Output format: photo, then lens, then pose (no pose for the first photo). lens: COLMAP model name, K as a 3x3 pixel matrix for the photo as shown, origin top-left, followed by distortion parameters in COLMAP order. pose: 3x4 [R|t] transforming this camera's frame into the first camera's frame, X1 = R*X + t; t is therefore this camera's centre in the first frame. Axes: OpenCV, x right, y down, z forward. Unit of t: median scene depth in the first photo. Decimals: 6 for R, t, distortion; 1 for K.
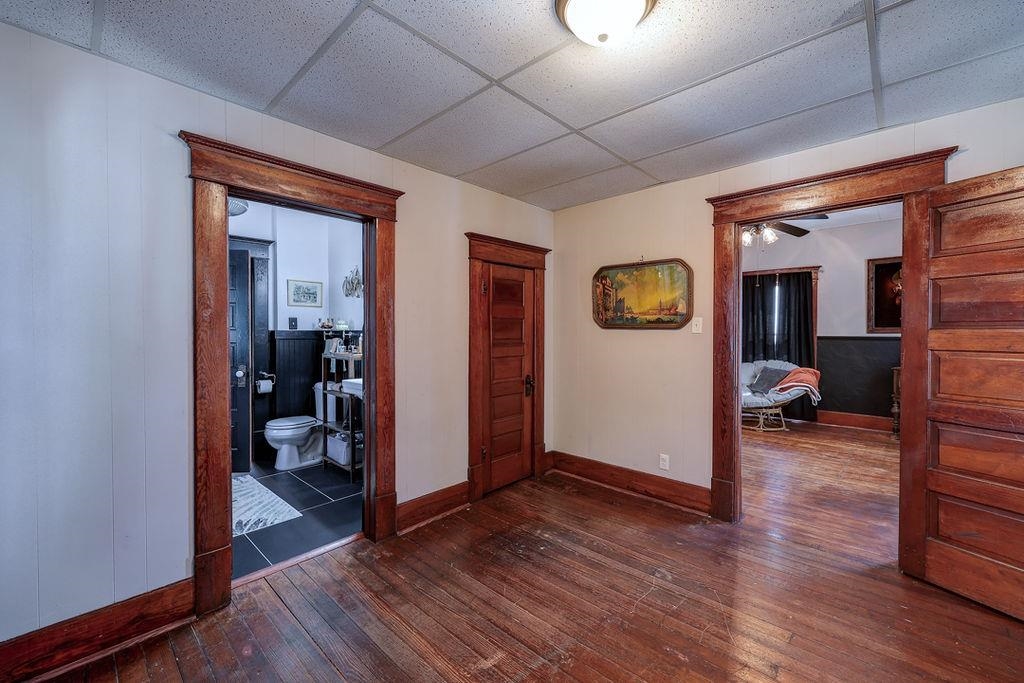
lens RADIAL K [[420.5, 0, 521.8], [0, 420.5, 340.9], [0, 0, 1]] dist [-0.001422, -0.000094]
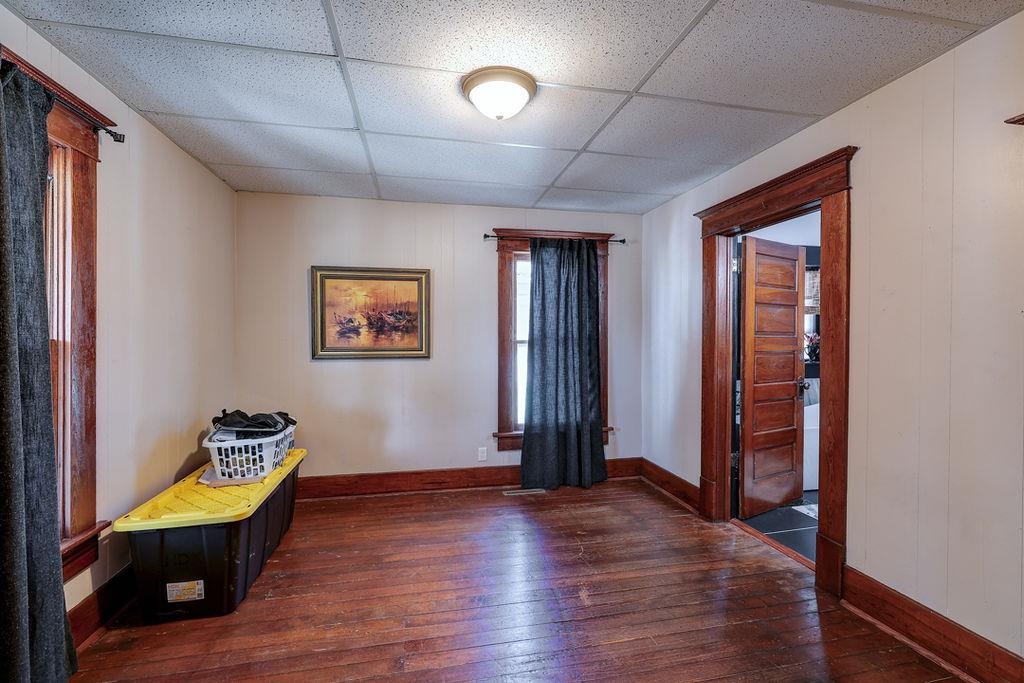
lens RADIAL K [[420.5, 0, 521.8], [0, 420.5, 340.9], [0, 0, 1]] dist [-0.001422, -0.000094]
pose [[-0.565195, 0.007995, -0.824918, 0.914836], [-0.018746, 0.999570, 0.022532, -0.023379], [0.824744, 0.028199, -0.564802, 1.319716]]
